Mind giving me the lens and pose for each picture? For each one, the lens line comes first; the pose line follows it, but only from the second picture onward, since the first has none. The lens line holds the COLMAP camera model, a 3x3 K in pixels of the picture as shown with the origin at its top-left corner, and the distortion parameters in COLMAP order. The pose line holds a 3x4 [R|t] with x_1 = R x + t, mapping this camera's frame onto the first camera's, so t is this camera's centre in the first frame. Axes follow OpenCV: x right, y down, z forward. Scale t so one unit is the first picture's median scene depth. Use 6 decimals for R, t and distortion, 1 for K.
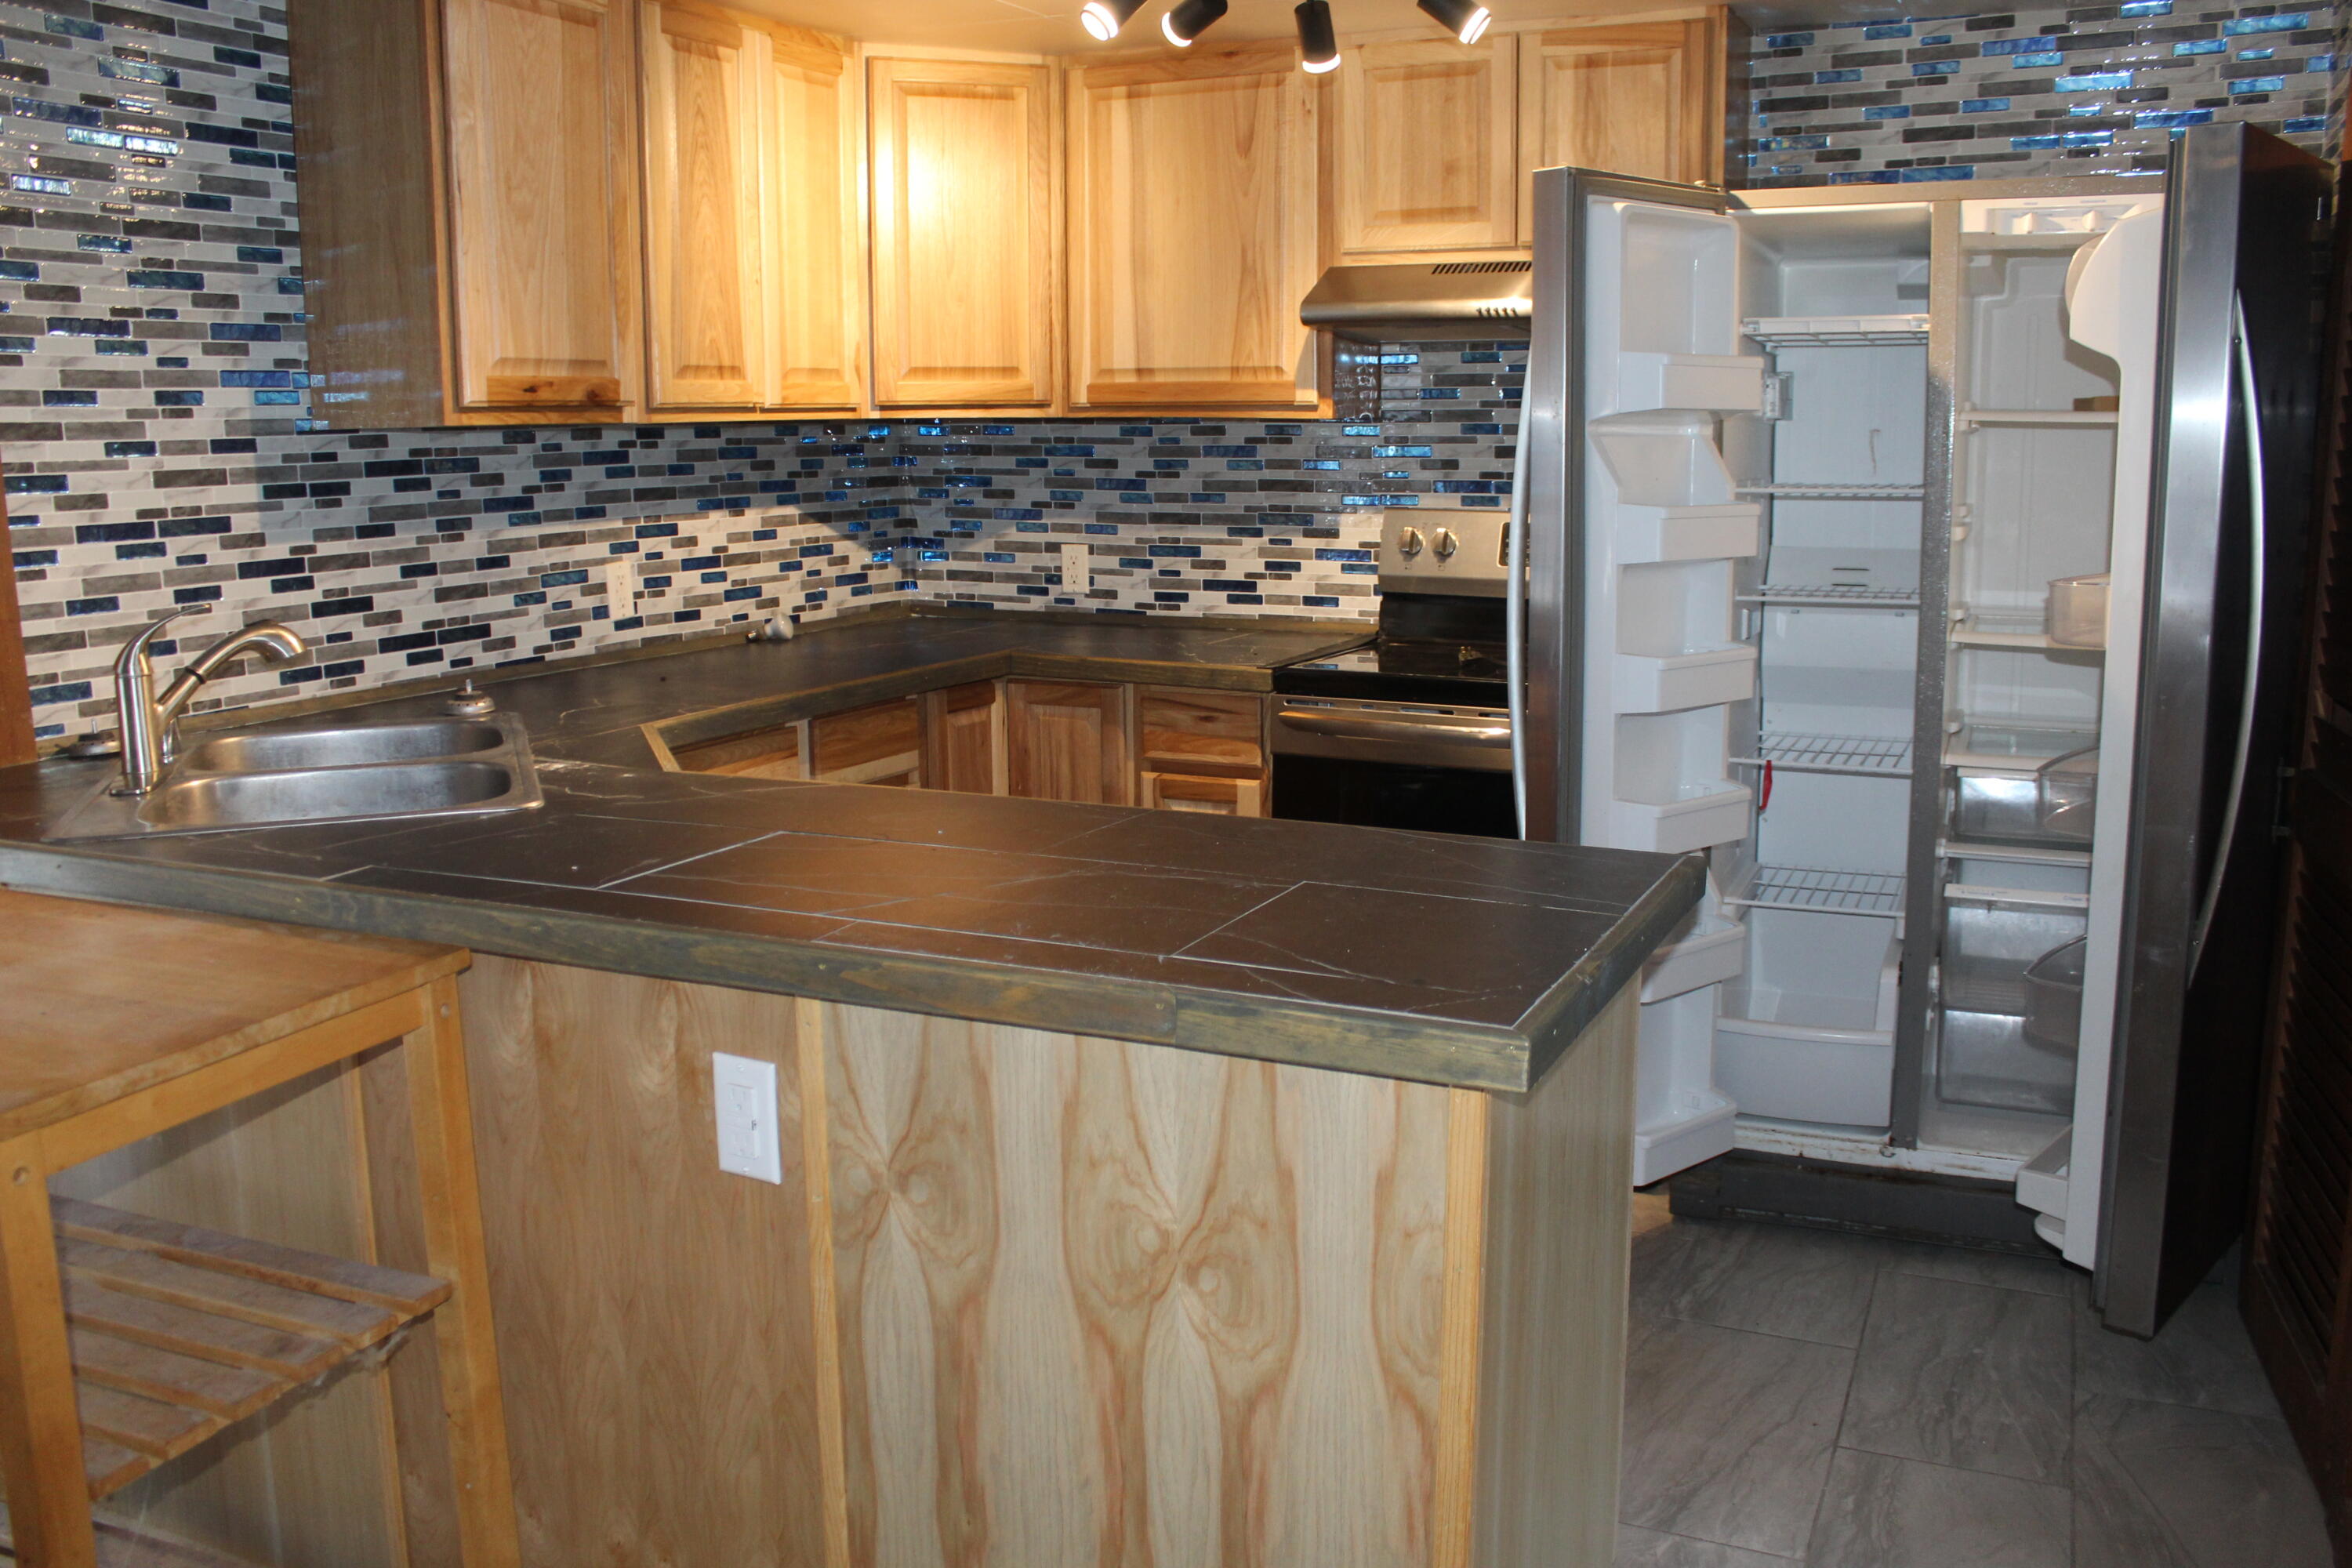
lens RADIAL K [[1956.6, 0, 1169.2], [0, 1956.6, 787.0], [0, 0, 1]] dist [-0.138589, 0.098825]
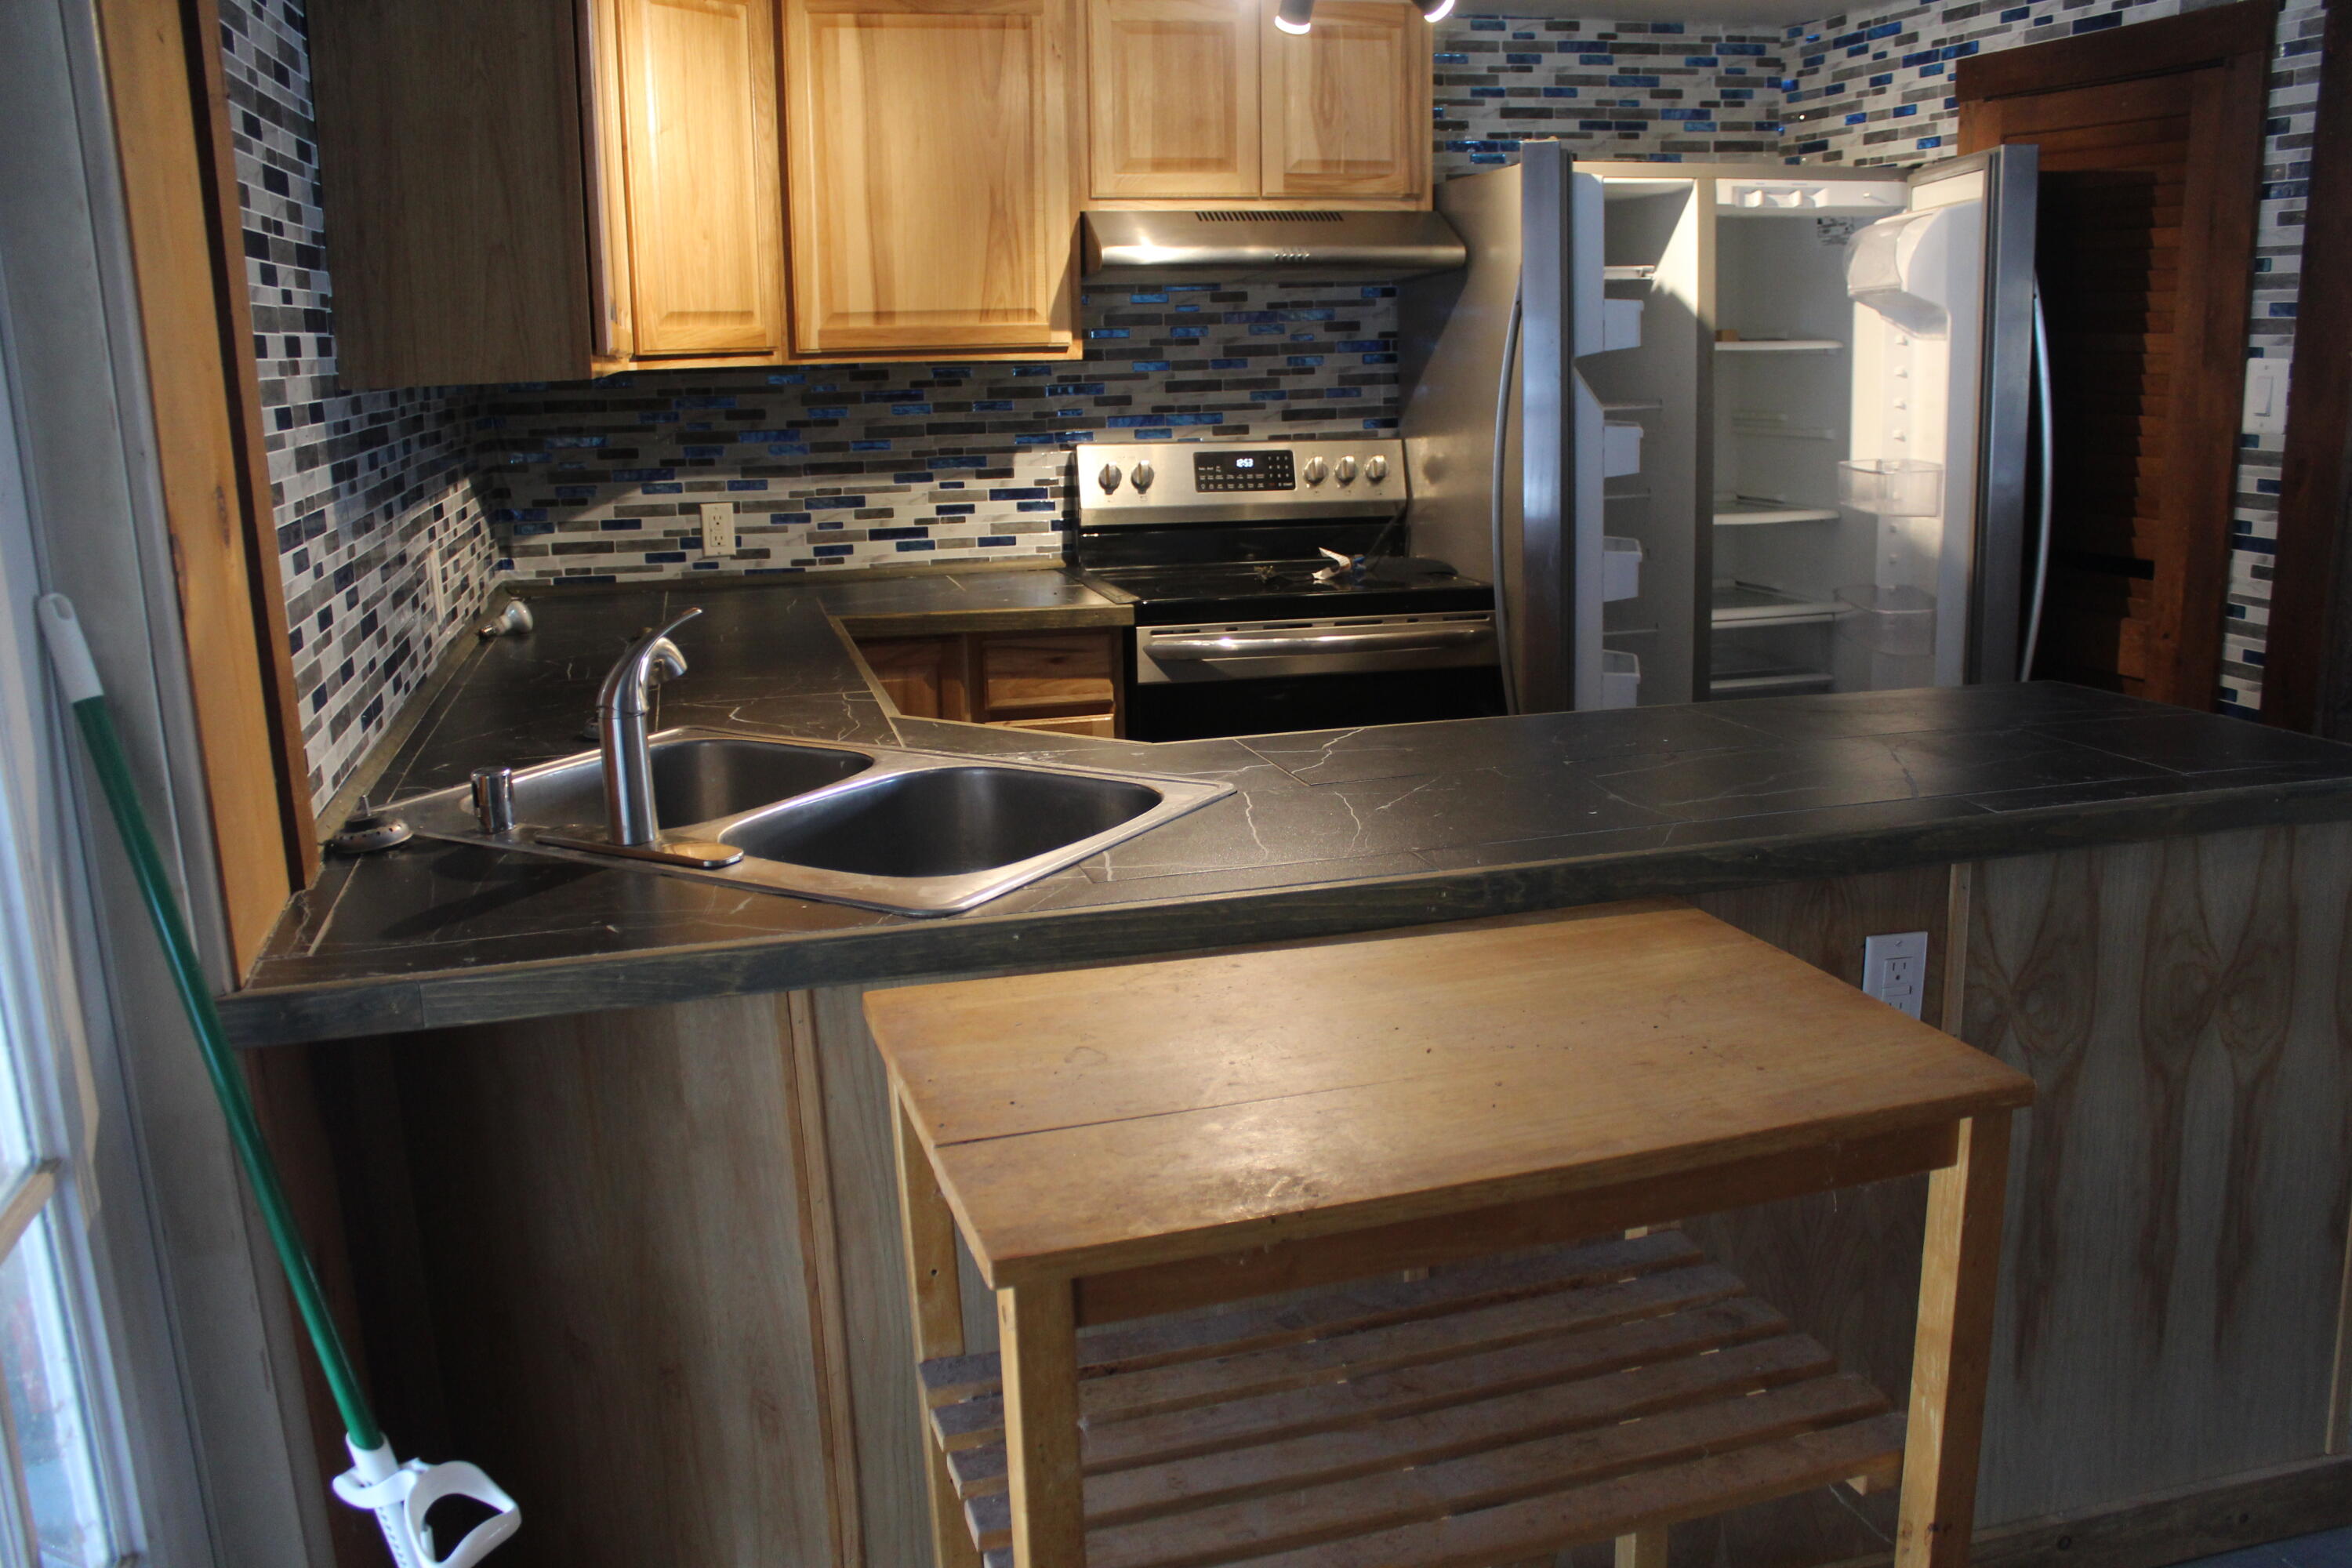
lens RADIAL K [[1956.6, 0, 1173.5], [0, 1956.6, 799.4], [0, 0, 1]] dist [-0.138589, 0.098825]
pose [[0.773917, -0.154854, 0.614062, -0.500509], [0.131392, 0.987807, 0.083509, -0.035835], [-0.619507, 0.016054, 0.784827, 0.154007]]
